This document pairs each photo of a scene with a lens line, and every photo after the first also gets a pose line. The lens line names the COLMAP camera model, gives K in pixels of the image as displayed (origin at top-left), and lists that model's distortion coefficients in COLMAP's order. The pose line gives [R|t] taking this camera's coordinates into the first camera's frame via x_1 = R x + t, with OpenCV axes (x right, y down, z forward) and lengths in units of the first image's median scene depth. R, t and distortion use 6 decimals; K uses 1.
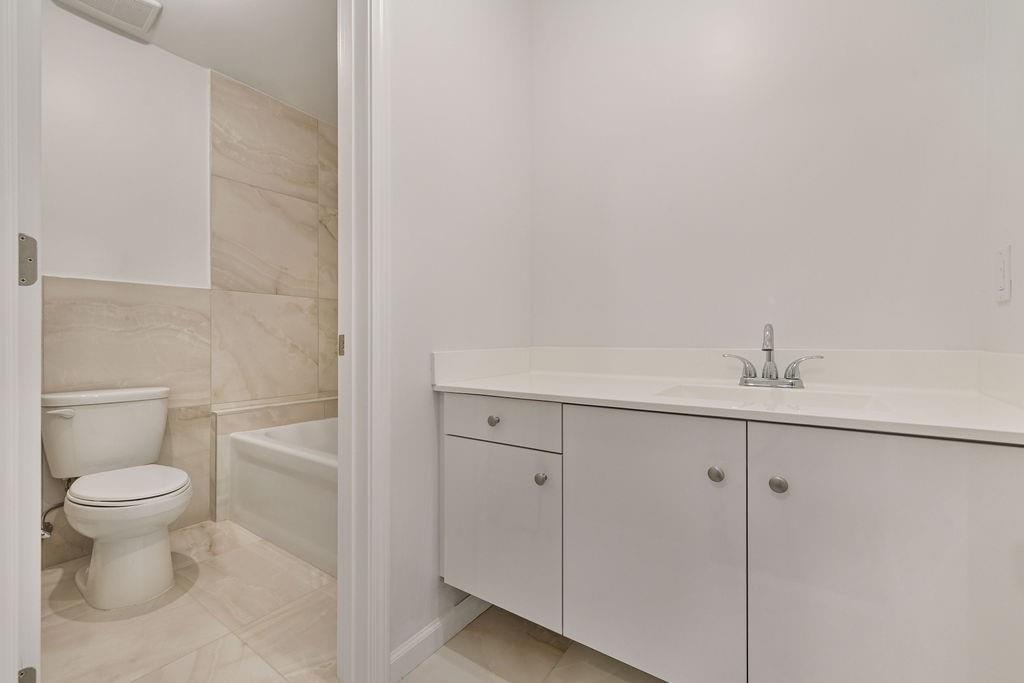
lens RADIAL K [[433.0, 0, 512.0], [0, 433.0, 342.7], [0, 0, 1]] dist [-0.000079, -0.000751]
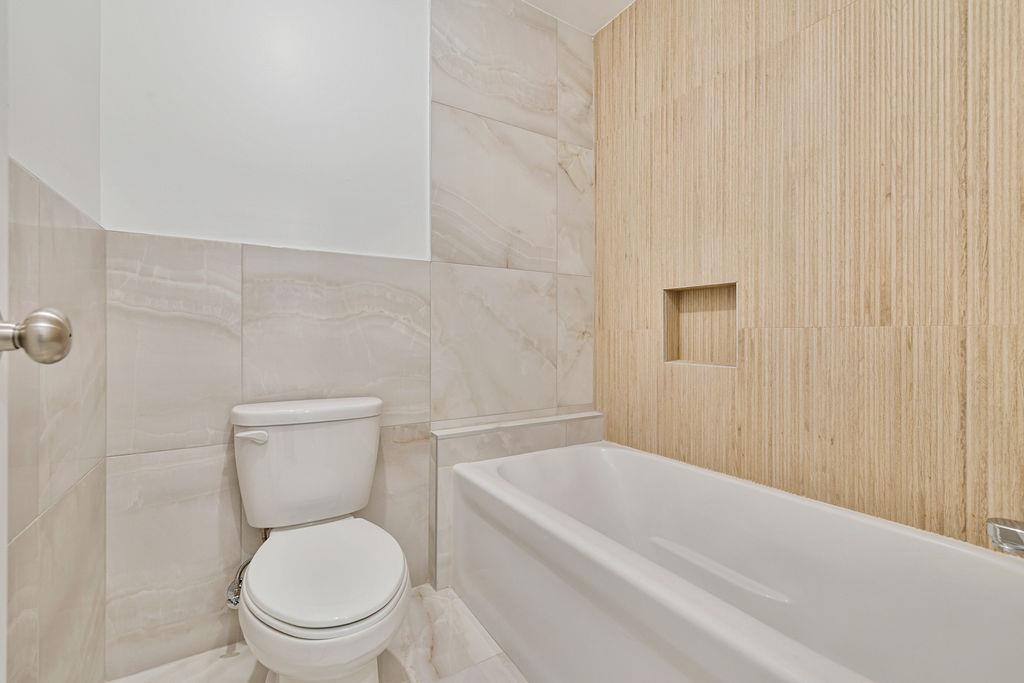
lens RADIAL K [[433.0, 0, 511.9], [0, 433.0, 339.3], [0, 0, 1]] dist [-0.000079, -0.000751]
pose [[0.920358, 0.001987, -0.391071, -0.291446], [-0.001892, 0.999998, 0.000627, 0.004964], [0.391072, 0.000163, 0.920360, 0.393249]]
